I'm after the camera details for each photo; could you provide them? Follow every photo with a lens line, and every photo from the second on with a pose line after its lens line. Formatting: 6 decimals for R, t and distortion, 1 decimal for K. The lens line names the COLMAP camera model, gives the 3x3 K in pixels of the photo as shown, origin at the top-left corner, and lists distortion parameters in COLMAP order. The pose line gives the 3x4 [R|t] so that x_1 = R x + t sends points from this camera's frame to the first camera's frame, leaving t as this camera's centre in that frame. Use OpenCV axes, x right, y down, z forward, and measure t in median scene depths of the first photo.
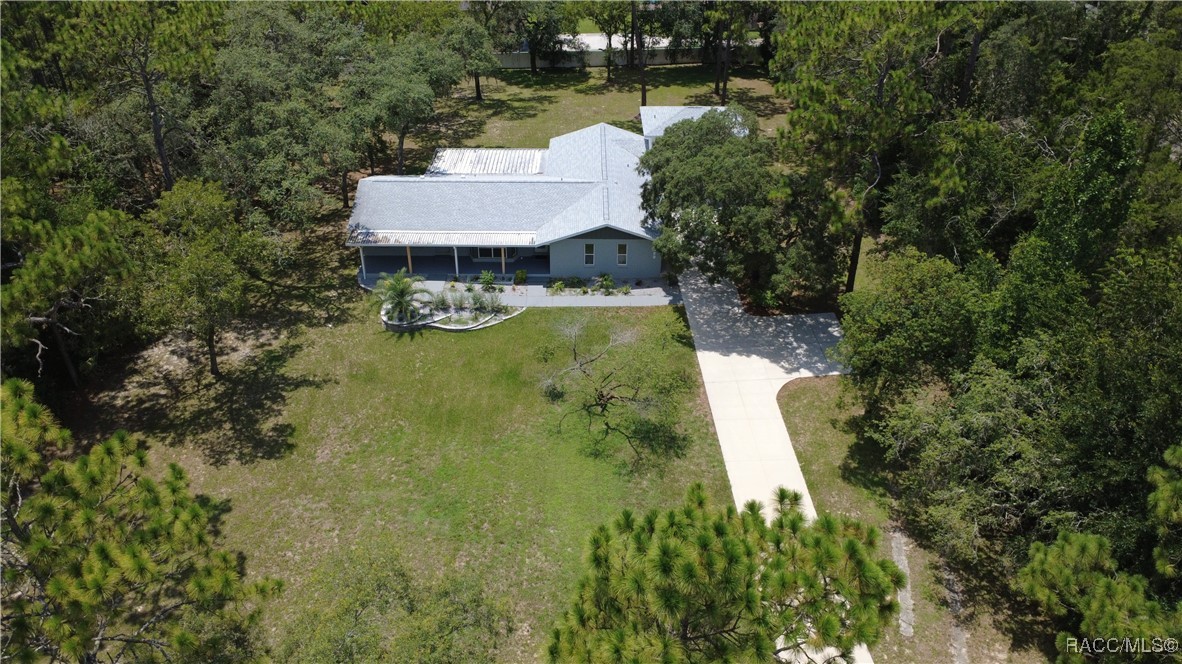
lens RADIAL K [[861.8, 0, 584.6], [0, 861.8, 334.5], [0, 0, 1]] dist [-0.000977, -0.000029]
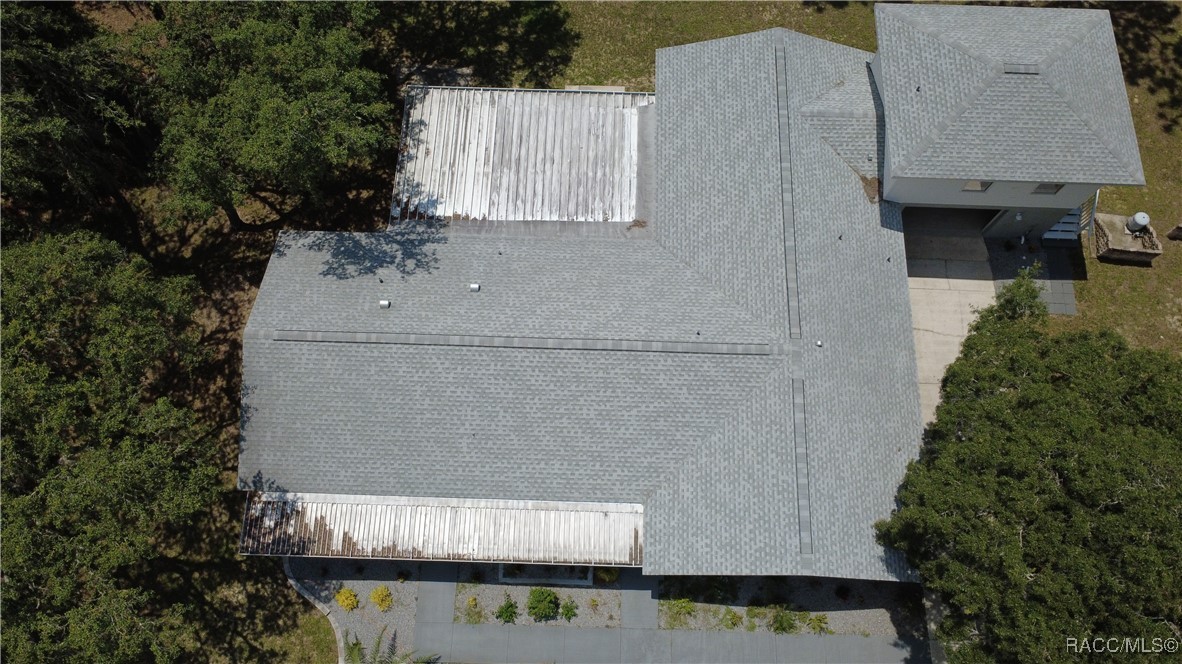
lens RADIAL K [[861.8, 0, 588.3], [0, 861.8, 326.7], [0, 0, 1]] dist [-0.000977, -0.000029]
pose [[0.999603, 0.027894, -0.003853, -0.088527], [-0.019885, 0.796146, 0.604778, -0.487989], [0.019937, -0.604461, 0.796385, 0.700441]]
